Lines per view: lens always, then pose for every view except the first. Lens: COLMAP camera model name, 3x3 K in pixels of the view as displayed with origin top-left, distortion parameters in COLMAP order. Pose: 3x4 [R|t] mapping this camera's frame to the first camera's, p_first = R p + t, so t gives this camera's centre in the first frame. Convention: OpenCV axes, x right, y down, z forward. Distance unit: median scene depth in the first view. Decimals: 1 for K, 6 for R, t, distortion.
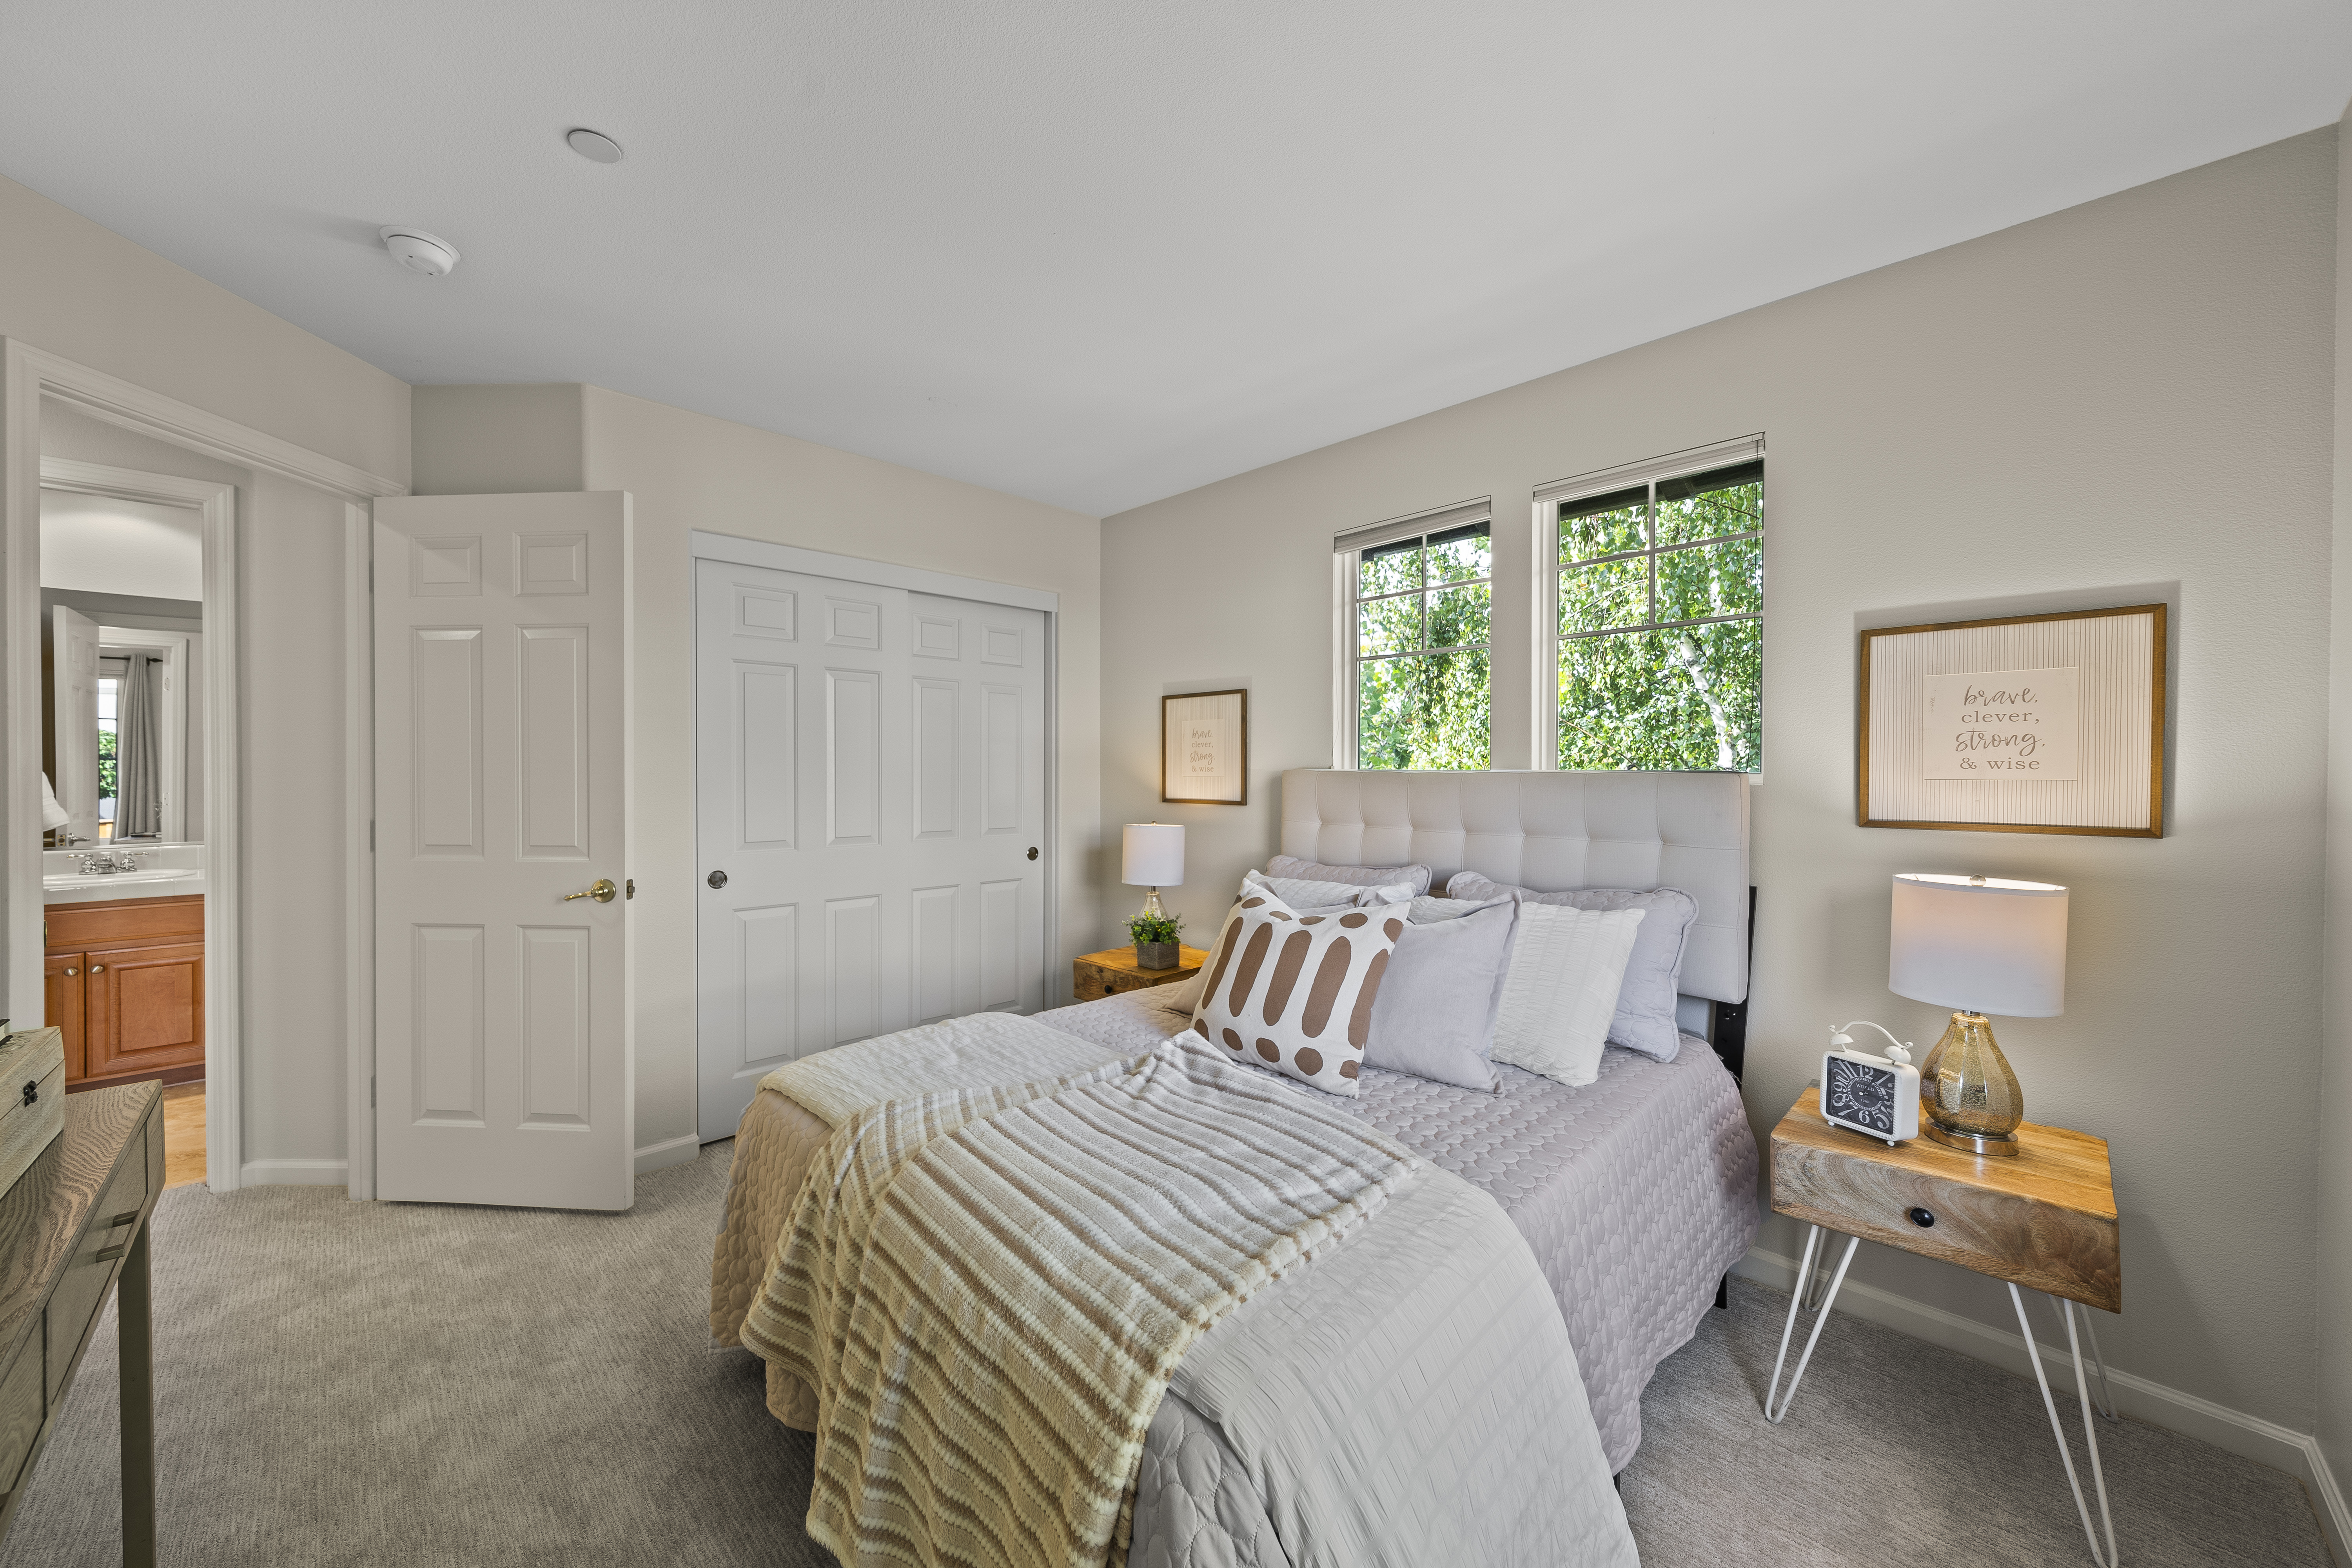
lens RADIAL K [[941.4, 0, 1176.0], [0, 941.4, 784.0], [0, 0, 1]] dist [0.000033, 0.000051]
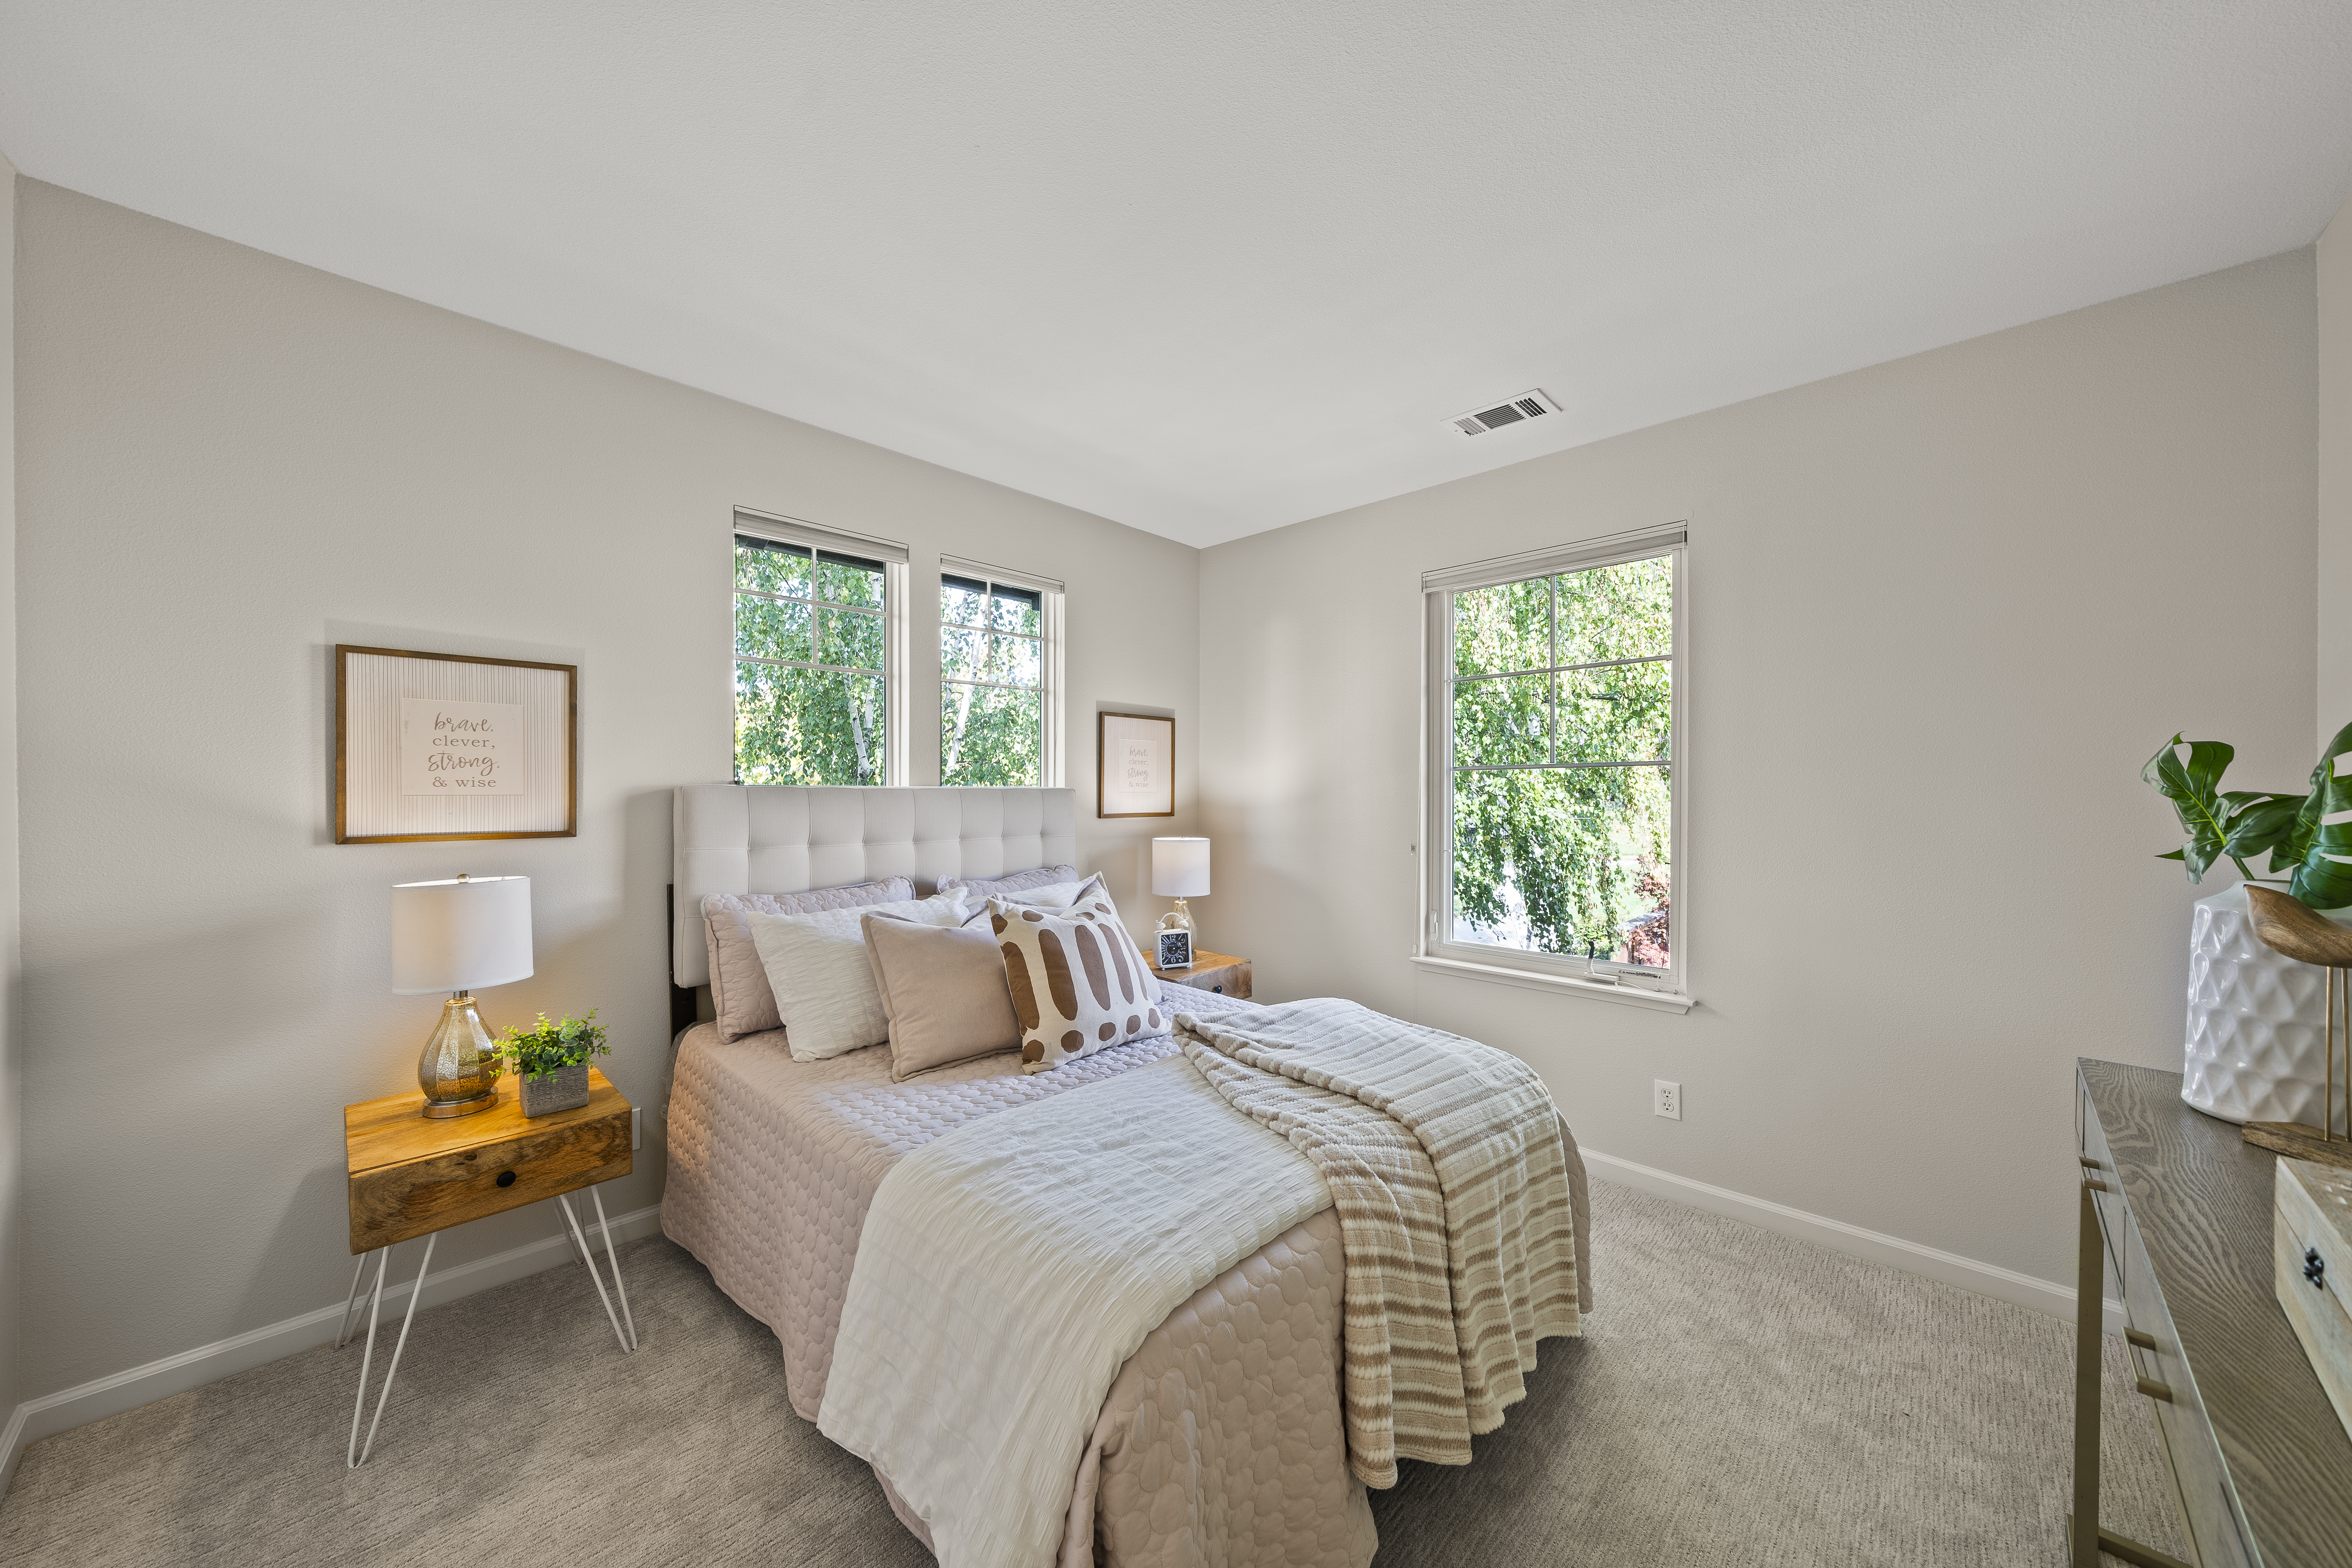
lens RADIAL K [[819.1, 0, 1178.2], [0, 819.1, 813.9], [0, 0, 1]] dist [-0.032770, 0.000017]
pose [[-0.080208, -0.029084, 0.996354, -0.502924], [0.011389, 0.999482, 0.030092, -0.005504], [-0.996713, 0.013761, -0.079835, 0.559340]]
